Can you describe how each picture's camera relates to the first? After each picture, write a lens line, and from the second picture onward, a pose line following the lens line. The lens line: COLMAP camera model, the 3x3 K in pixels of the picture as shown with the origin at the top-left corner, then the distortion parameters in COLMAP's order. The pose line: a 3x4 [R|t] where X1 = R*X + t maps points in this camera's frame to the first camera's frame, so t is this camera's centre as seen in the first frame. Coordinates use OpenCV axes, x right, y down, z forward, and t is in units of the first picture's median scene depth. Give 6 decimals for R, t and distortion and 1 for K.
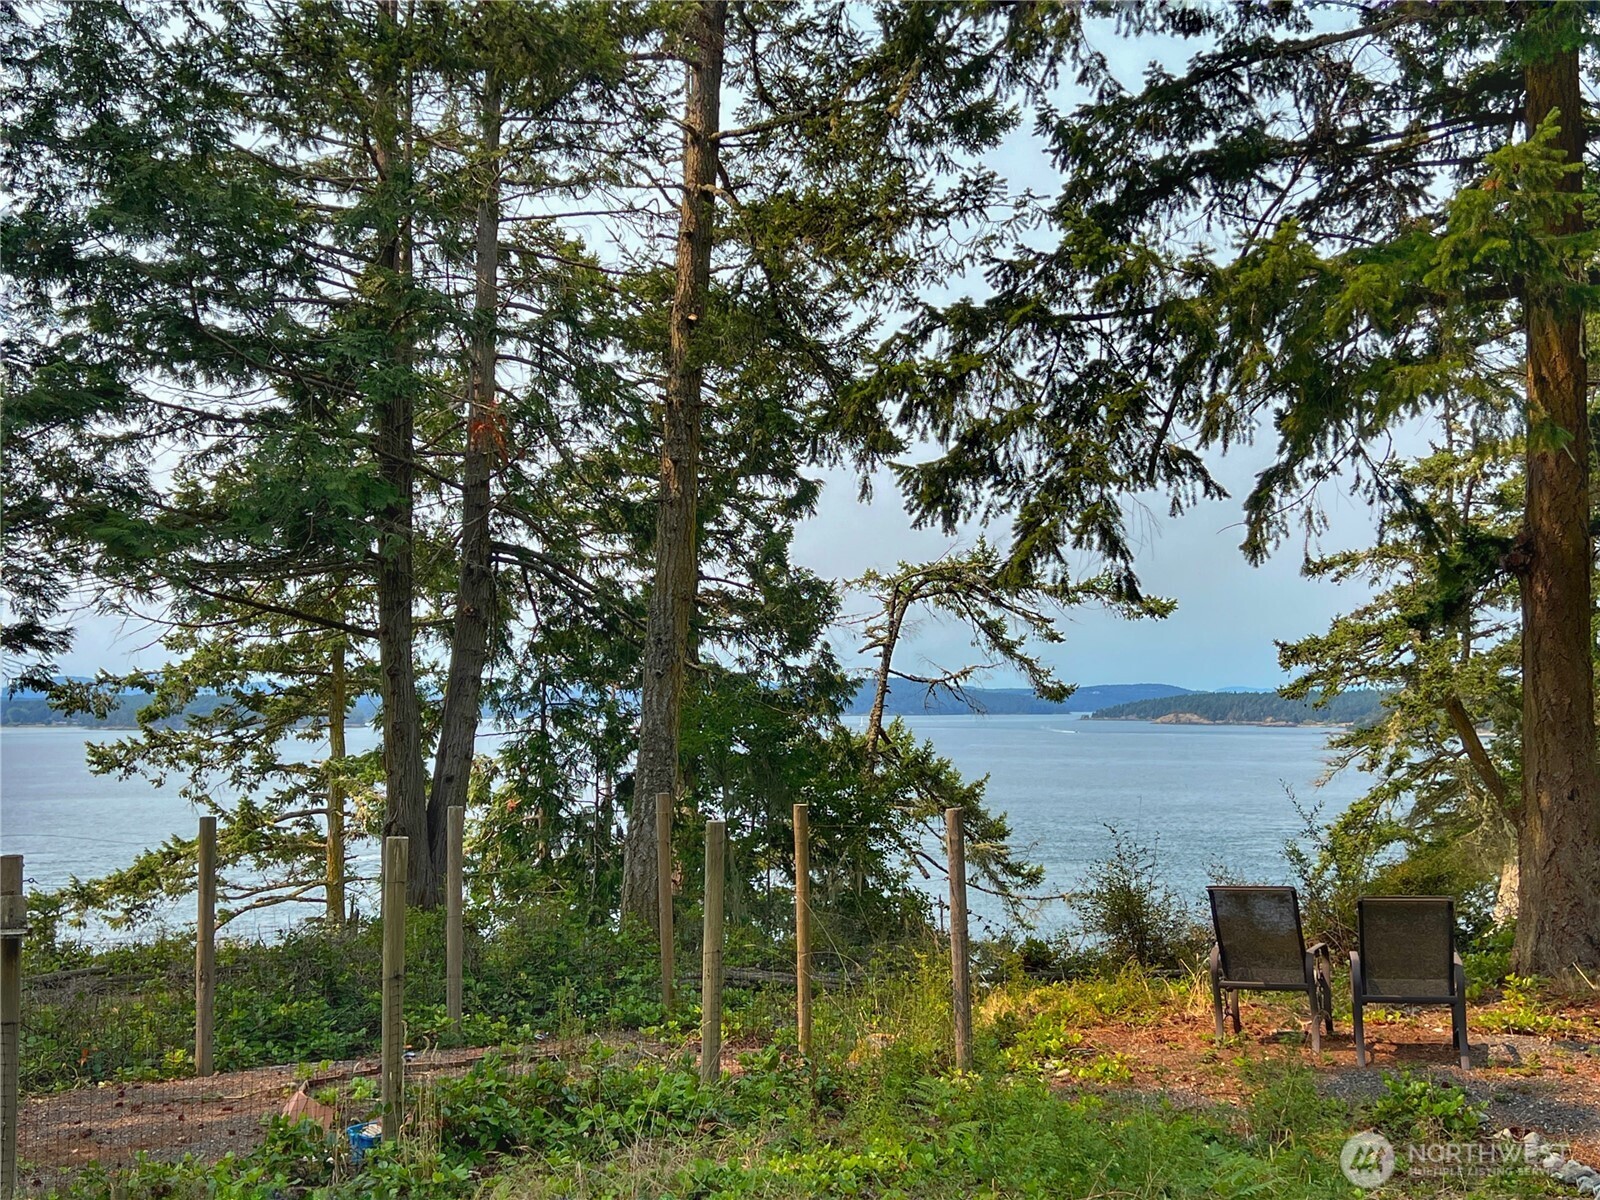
lens RADIAL K [[1832.5, 0, 800.0], [0, 1832.5, 600.0], [0, 0, 1]] dist [0.174789, -0.411008]
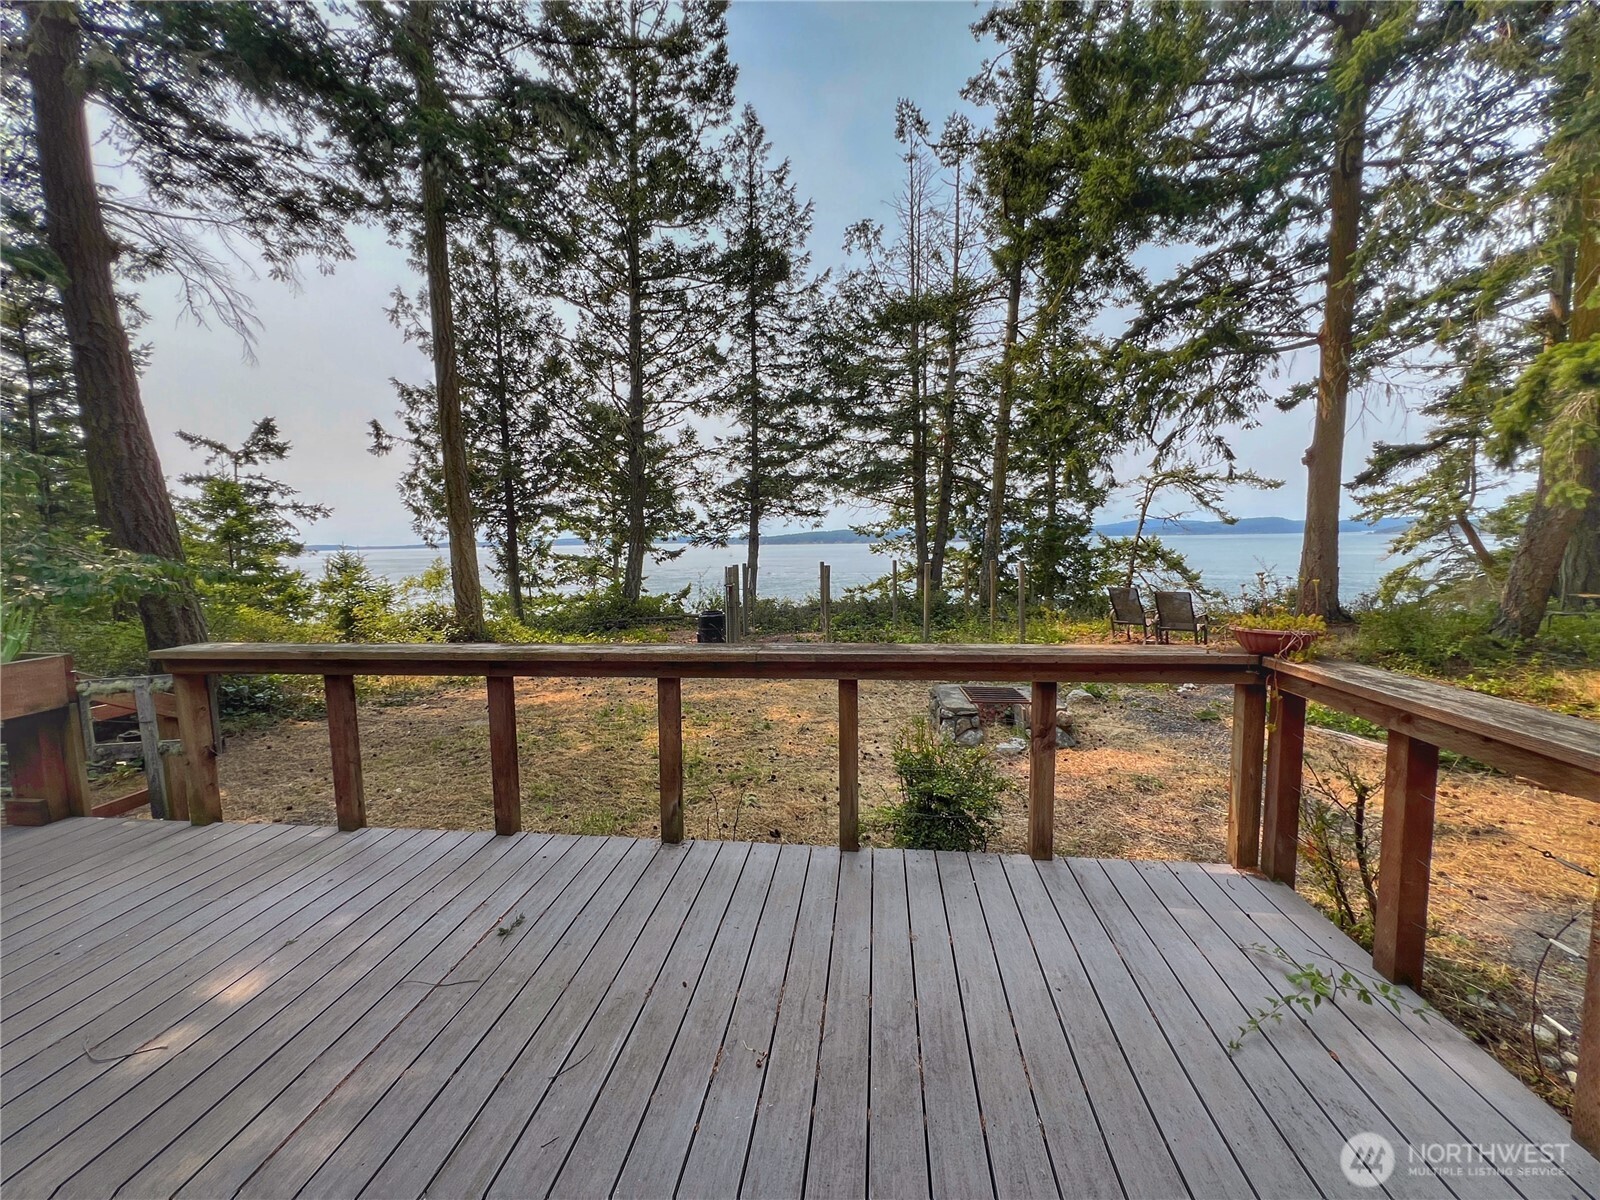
lens RADIAL K [[644.4, 0, 795.4], [0, 644.4, 596.7], [0, 0, 1]] dist [-0.001993, 0.000555]
pose [[0.840298, 0.037156, -0.540850, 0.190662], [0.046961, 0.988910, 0.140899, 0.003491], [0.540087, -0.143796, 0.829234, -0.037350]]
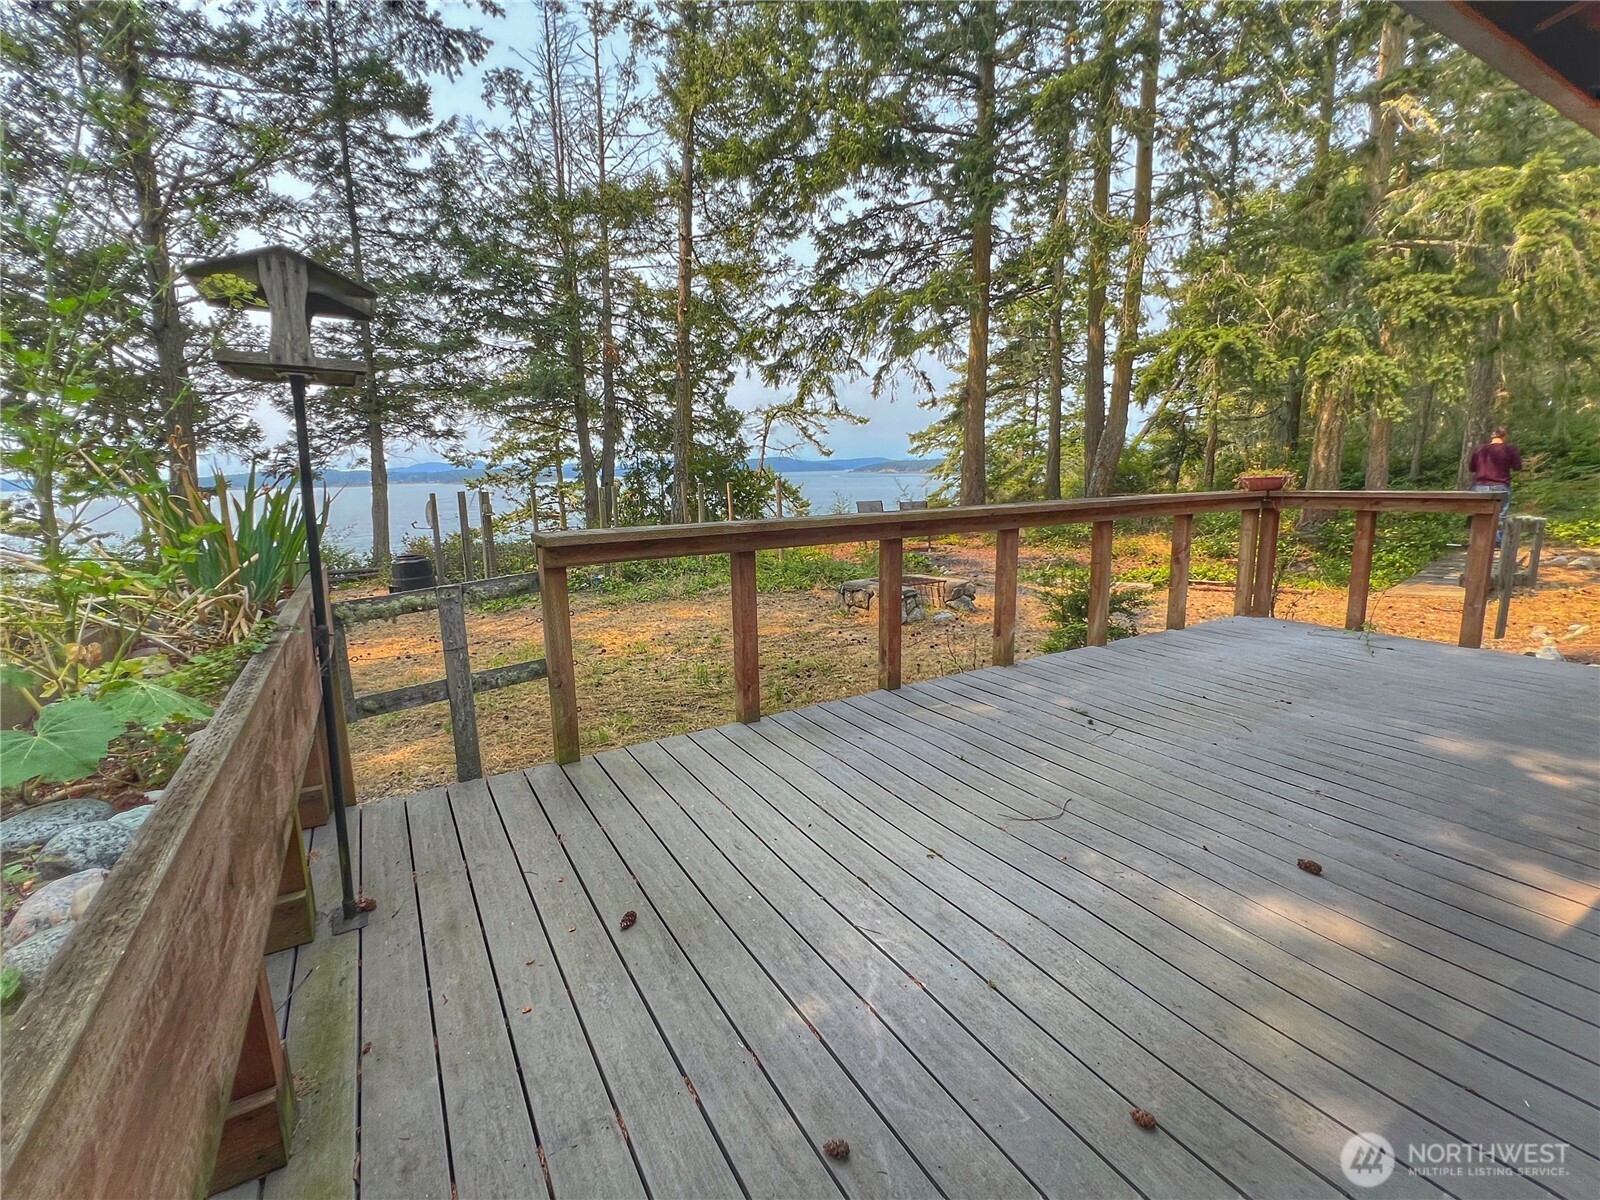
lens RADIAL K [[728.9, 0, 795.5], [0, 728.9, 599.0], [0, 0, 1]] dist [0.000816, 0.000584]
pose [[0.996634, -0.032965, 0.075054, 0.007596], [0.014552, 0.972185, 0.233762, 0.011358], [-0.080672, -0.231883, 0.969393, -0.133842]]
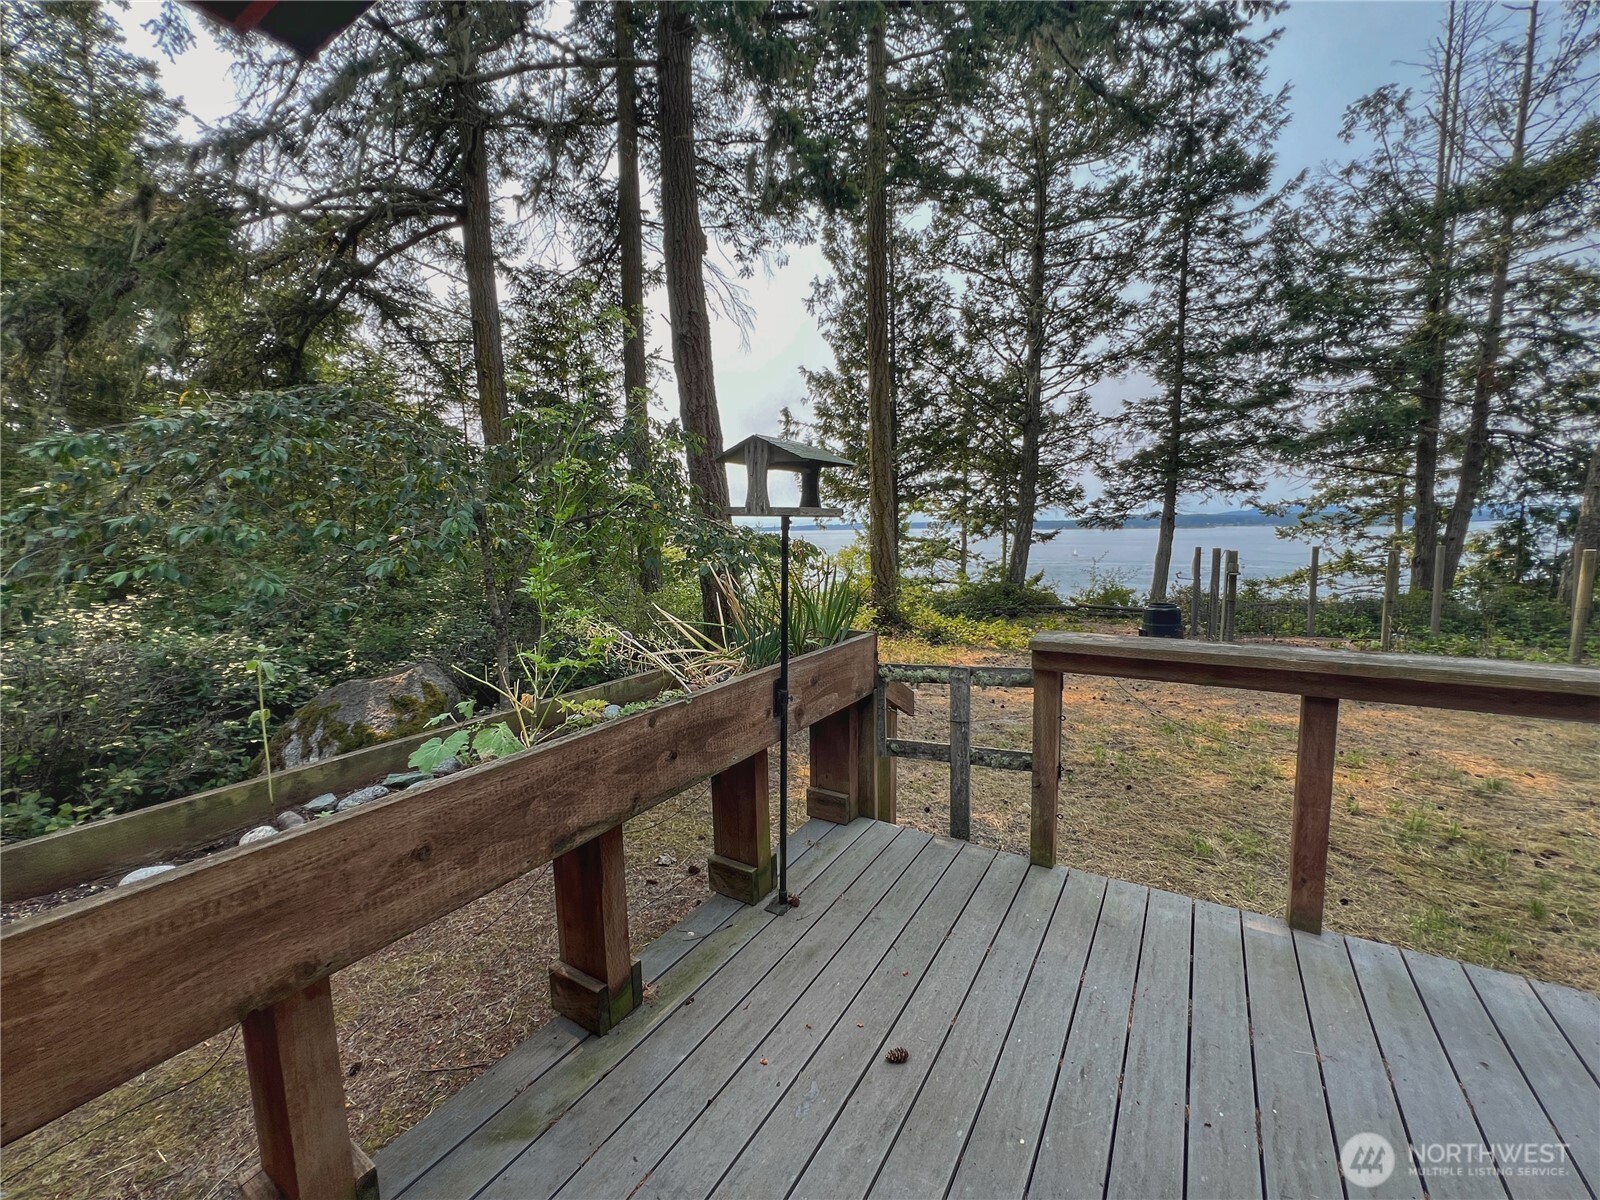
lens RADIAL K [[644.4, 0, 795.4], [0, 644.4, 596.7], [0, 0, 1]] dist [-0.001993, 0.000555]
pose [[0.531368, 0.084289, -0.842937, 0.050599], [0.065178, 0.988020, 0.139884, 0.003419], [0.844630, -0.129271, 0.519508, -0.094396]]
